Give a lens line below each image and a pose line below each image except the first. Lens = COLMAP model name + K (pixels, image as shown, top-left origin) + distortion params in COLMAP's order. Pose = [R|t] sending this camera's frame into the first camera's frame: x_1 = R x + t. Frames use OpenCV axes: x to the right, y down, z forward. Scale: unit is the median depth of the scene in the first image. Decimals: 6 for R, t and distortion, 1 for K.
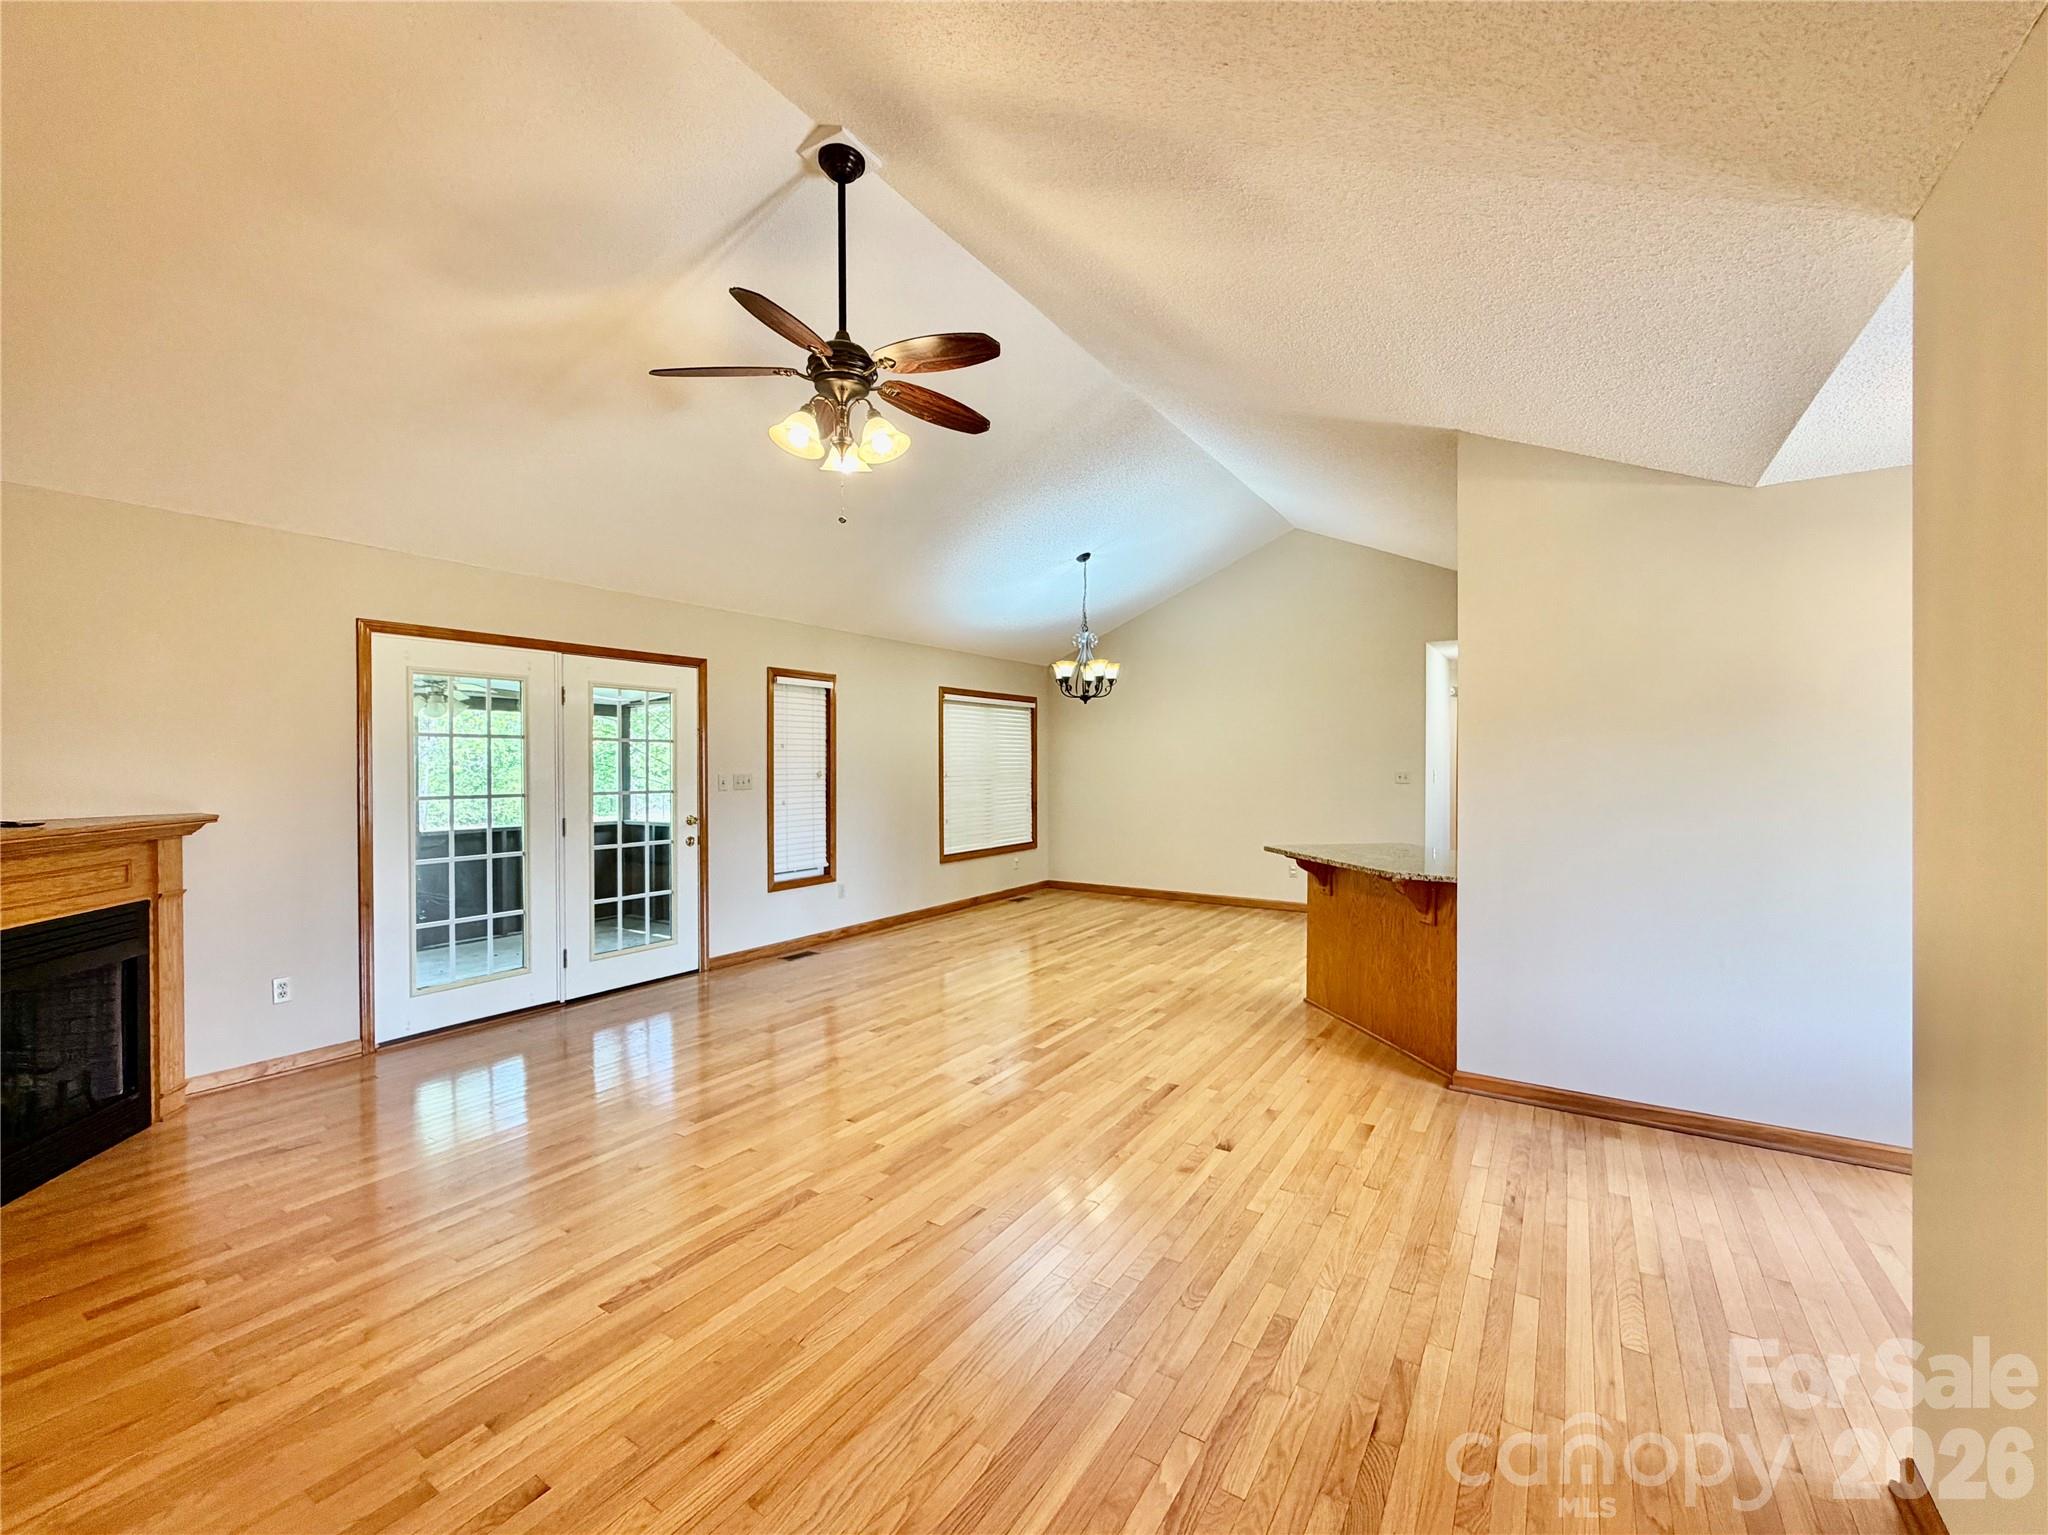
lens RADIAL K [[819.9, 0, 1012.5], [0, 819.9, 772.6], [0, 0, 1]] dist [0.001984, -0.000636]
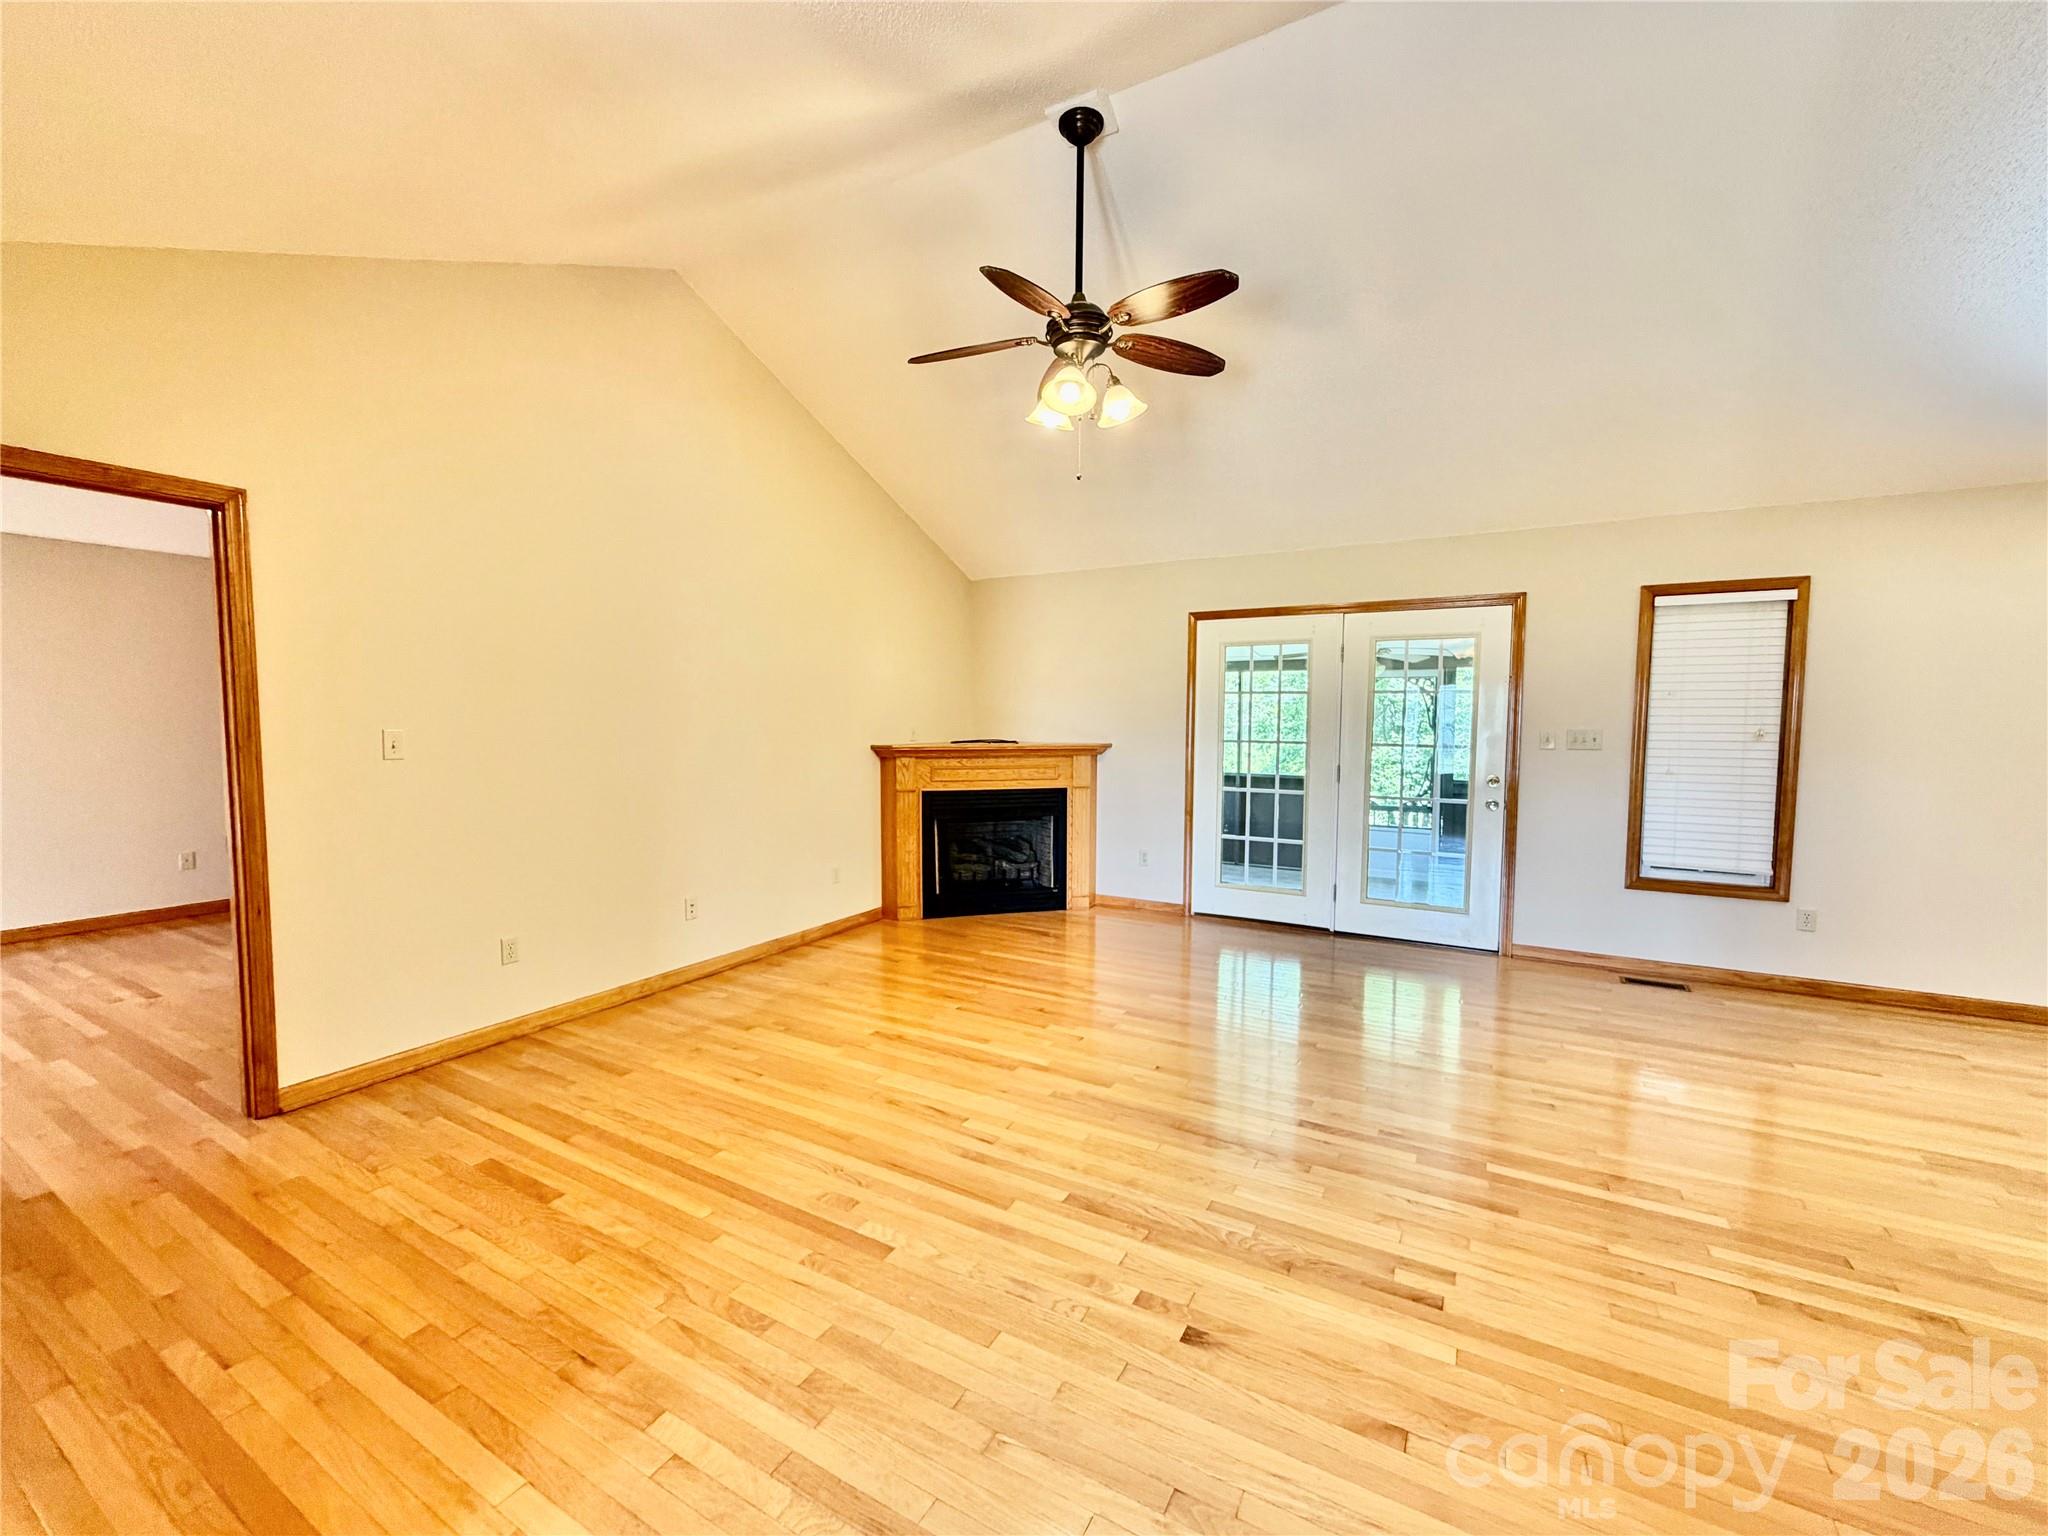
lens RADIAL K [[819.9, 0, 1043.8], [0, 819.9, 771.0], [0, 0, 1]] dist [0.001984, -0.000636]
pose [[0.095812, 0.063170, -0.993393, 0.534987], [-0.019374, 0.997914, 0.061589, 0.003640], [0.995211, 0.013345, 0.096836, 0.537184]]
